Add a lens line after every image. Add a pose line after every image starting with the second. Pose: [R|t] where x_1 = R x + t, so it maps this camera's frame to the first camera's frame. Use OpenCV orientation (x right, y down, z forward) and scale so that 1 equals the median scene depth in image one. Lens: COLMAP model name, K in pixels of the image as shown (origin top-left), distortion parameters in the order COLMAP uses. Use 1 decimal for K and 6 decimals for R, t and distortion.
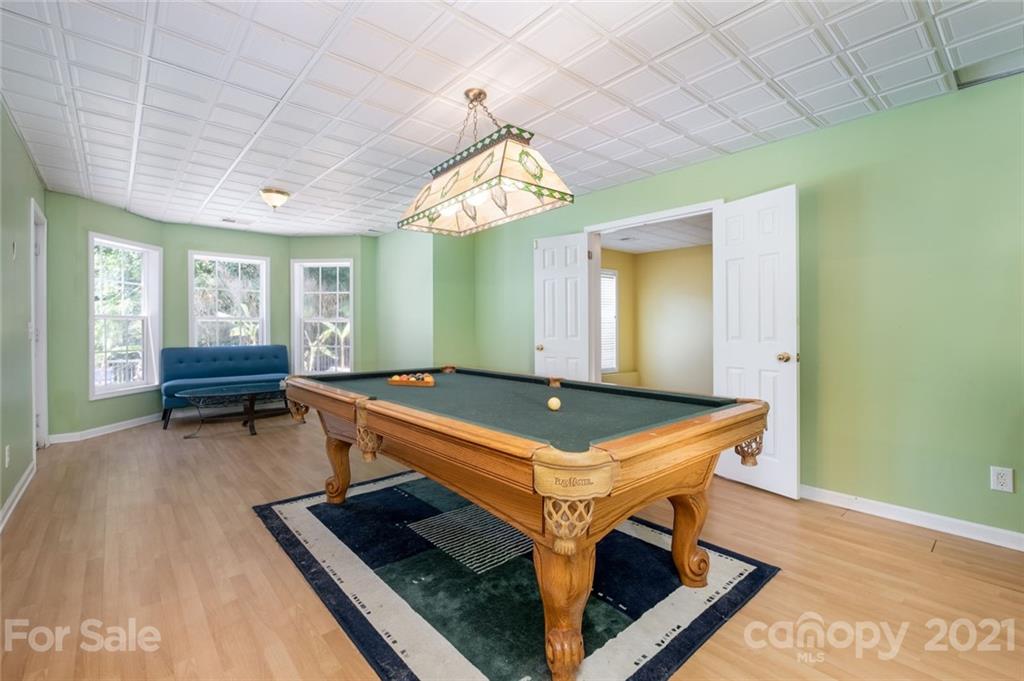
lens RADIAL K [[449.1, 0, 509.8], [0, 449.1, 337.6], [0, 0, 1]] dist [0.000303, 0.000015]
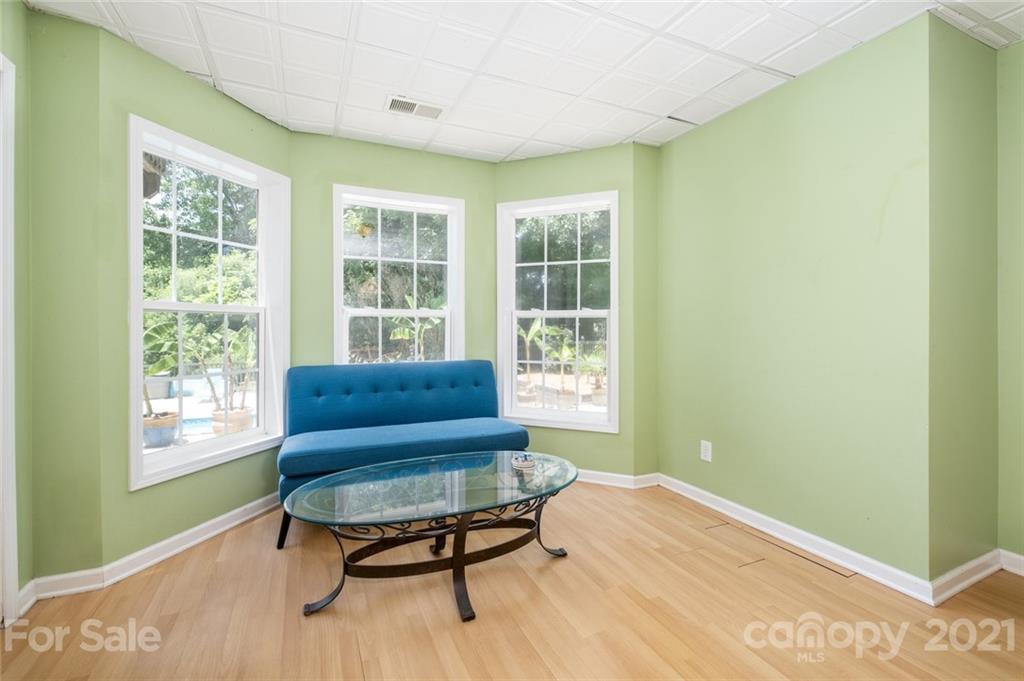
lens RADIAL K [[449.1, 0, 509.8], [0, 449.1, 337.6], [0, 0, 1]] dist [0.000303, 0.000015]
pose [[0.957619, 0.005775, -0.287979, -0.349354], [-0.005107, 0.999982, 0.003070, -0.014159], [0.287992, -0.001469, 0.957632, 0.533909]]
